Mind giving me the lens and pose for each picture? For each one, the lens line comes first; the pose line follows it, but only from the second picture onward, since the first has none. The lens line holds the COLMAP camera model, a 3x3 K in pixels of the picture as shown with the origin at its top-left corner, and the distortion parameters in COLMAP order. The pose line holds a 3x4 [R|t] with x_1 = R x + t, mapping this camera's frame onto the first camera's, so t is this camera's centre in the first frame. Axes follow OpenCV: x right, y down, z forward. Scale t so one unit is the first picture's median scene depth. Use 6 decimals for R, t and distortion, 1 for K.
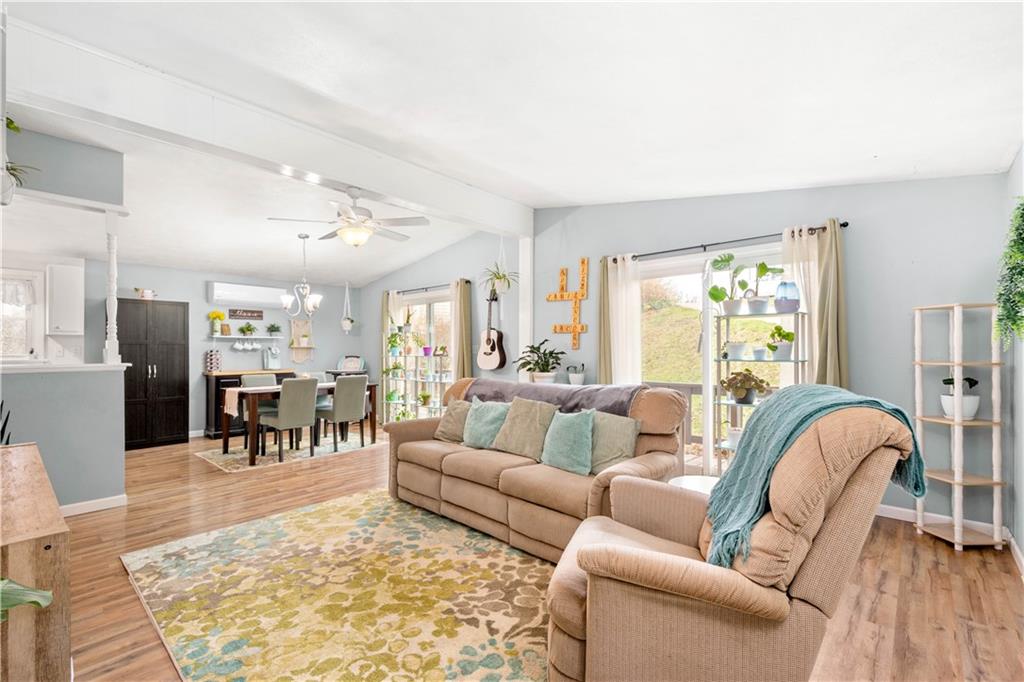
lens RADIAL K [[460.5, 0, 512.0], [0, 460.5, 341.0], [0, 0, 1]] dist [0.025063, 0.000039]
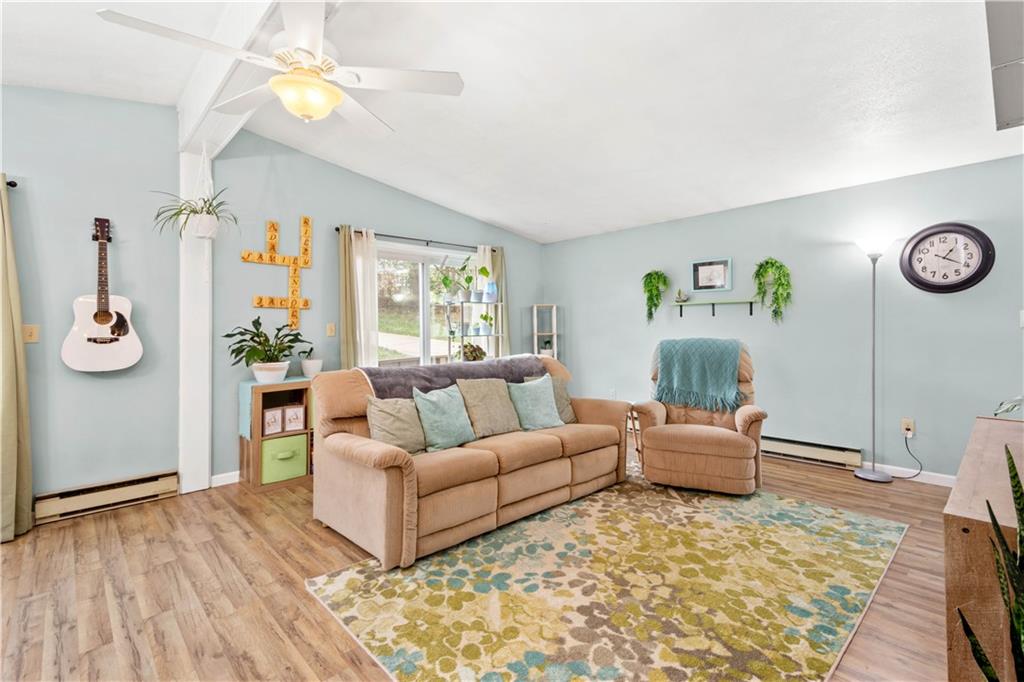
lens RADIAL K [[457.8, 0, 518.6], [0, 457.8, 323.6], [0, 0, 1]] dist [0.023037, 0.000089]
pose [[0.073027, 0.009264, 0.997287, -1.146092], [-0.006382, 0.999941, -0.008822, 0.021204], [-0.997310, -0.005721, 0.073082, 1.063730]]
